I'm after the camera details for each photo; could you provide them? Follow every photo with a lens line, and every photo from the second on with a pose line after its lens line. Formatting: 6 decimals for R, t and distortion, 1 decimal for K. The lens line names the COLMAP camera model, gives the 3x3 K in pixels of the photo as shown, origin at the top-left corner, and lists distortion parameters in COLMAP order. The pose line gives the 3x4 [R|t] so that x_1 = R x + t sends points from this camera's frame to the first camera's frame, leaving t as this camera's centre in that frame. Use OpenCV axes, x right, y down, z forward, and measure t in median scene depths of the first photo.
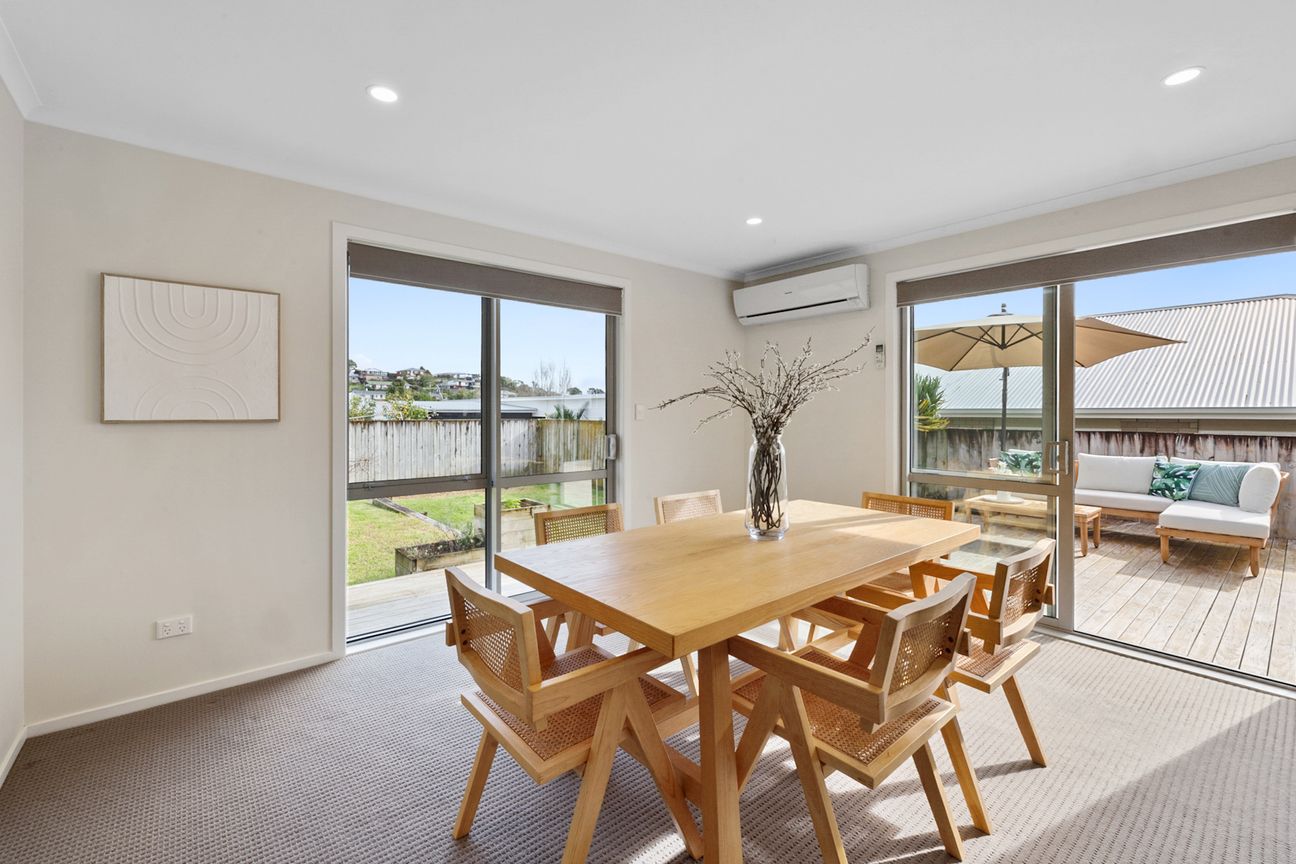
lens RADIAL K [[556.4, 0, 640.4], [0, 556.4, 417.0], [0, 0, 1]] dist [-0.002791, 0.010424]
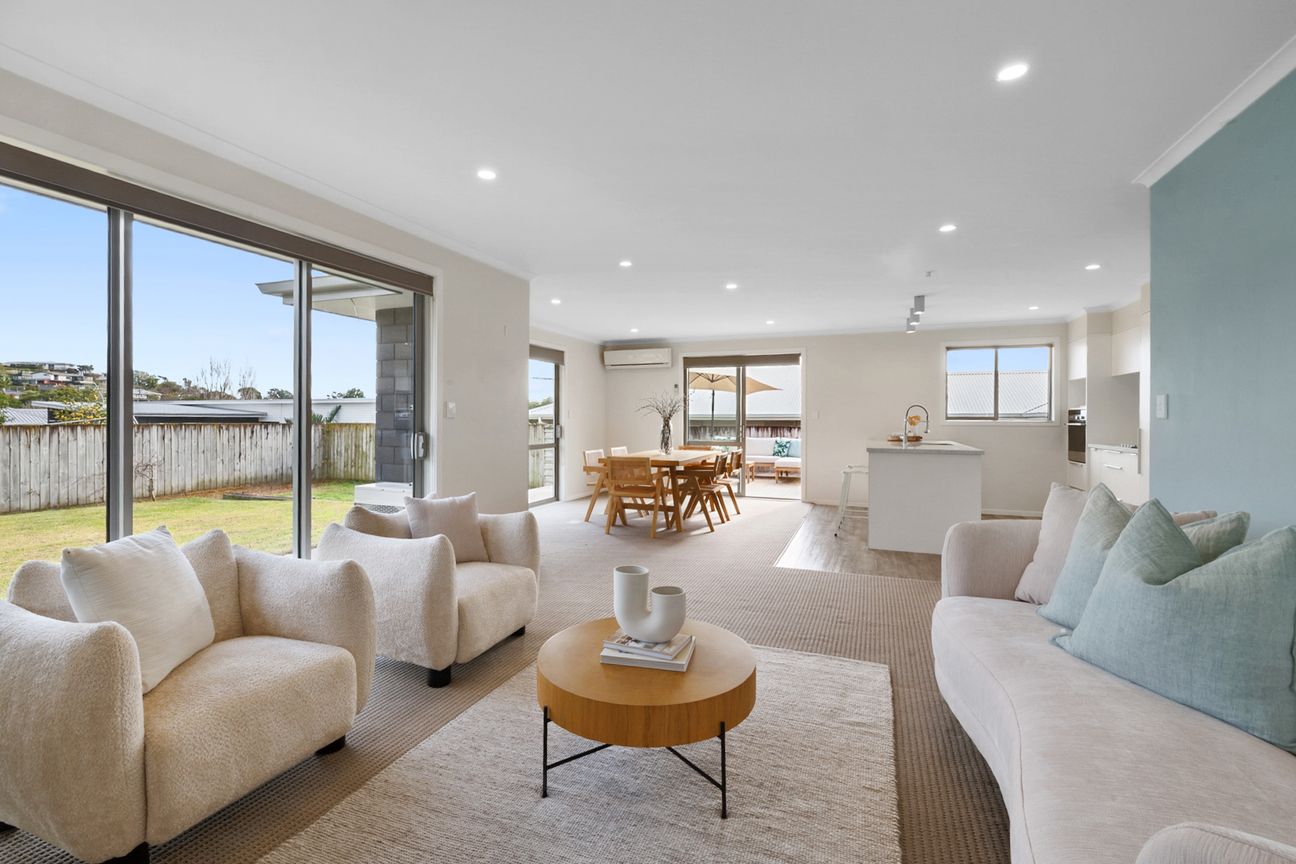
lens RADIAL K [[556.4, 0, 640.4], [0, 556.4, 417.0], [0, 0, 1]] dist [-0.002791, 0.010424]
pose [[0.885443, 0.001606, 0.464744, -0.553704], [0.003156, 0.999950, -0.009468, 0.017480], [-0.464736, 0.009850, 0.885394, -0.685493]]
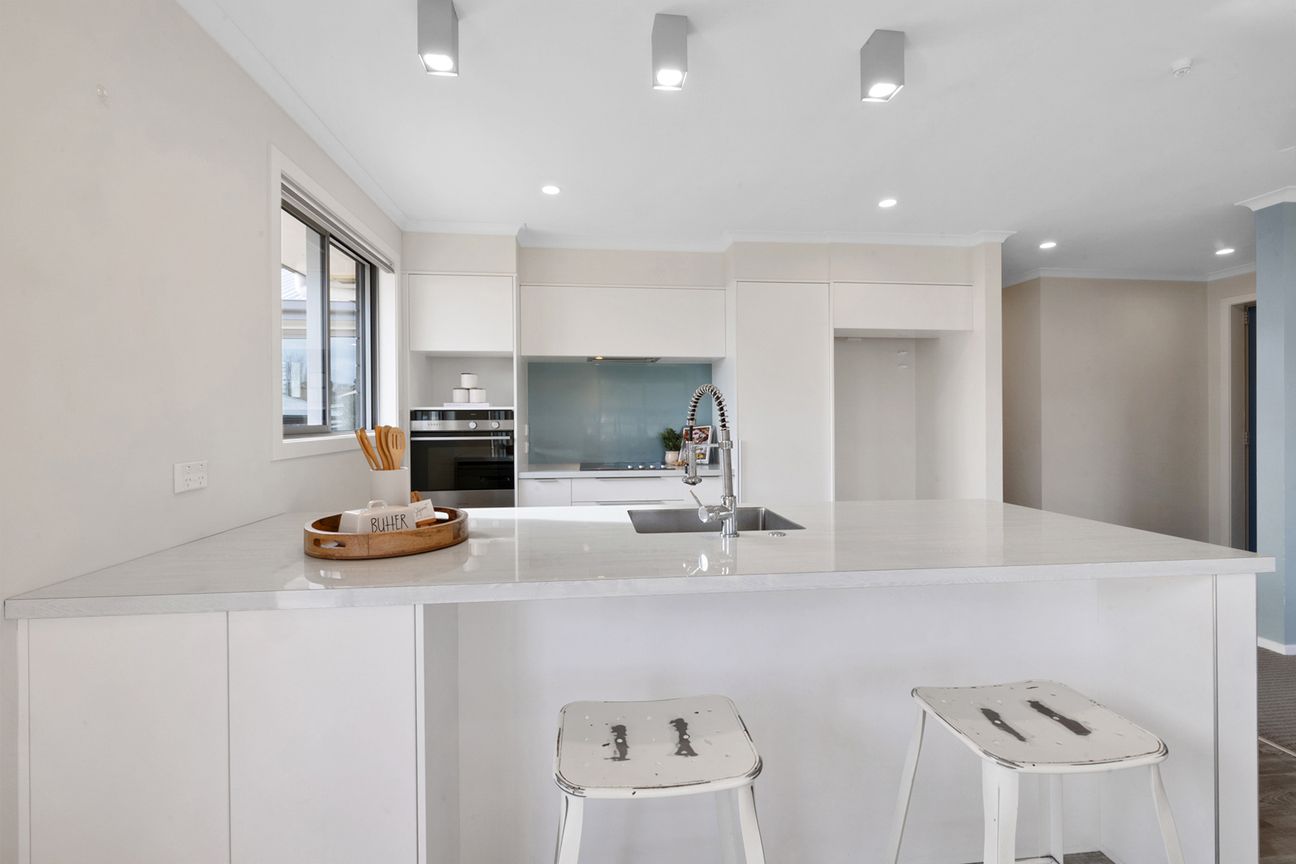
lens RADIAL K [[556.4, 0, 640.4], [0, 556.4, 417.0], [0, 0, 1]] dist [-0.002791, 0.010424]
pose [[-0.829756, 0.002885, 0.558118, 0.351141], [0.010377, 0.999894, 0.010259, -0.004512], [-0.558029, 0.014304, -0.829698, 0.370100]]
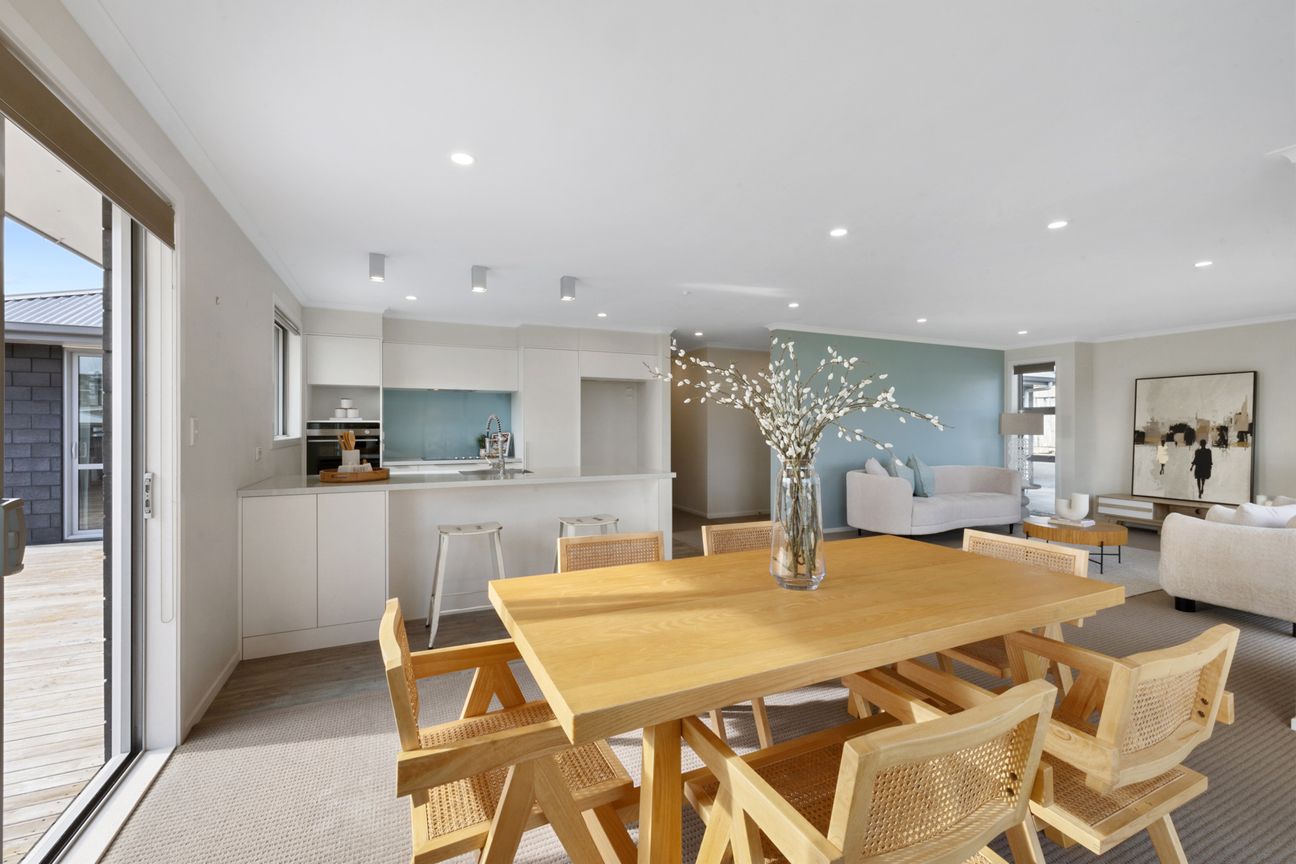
lens RADIAL K [[556.4, 0, 640.4], [0, 556.4, 417.0], [0, 0, 1]] dist [-0.002791, 0.010424]
pose [[-0.962257, -0.001775, 0.272138, 0.094326], [-0.000979, 0.999995, 0.003061, -0.021789], [-0.272142, 0.002679, -0.962253, 0.769567]]
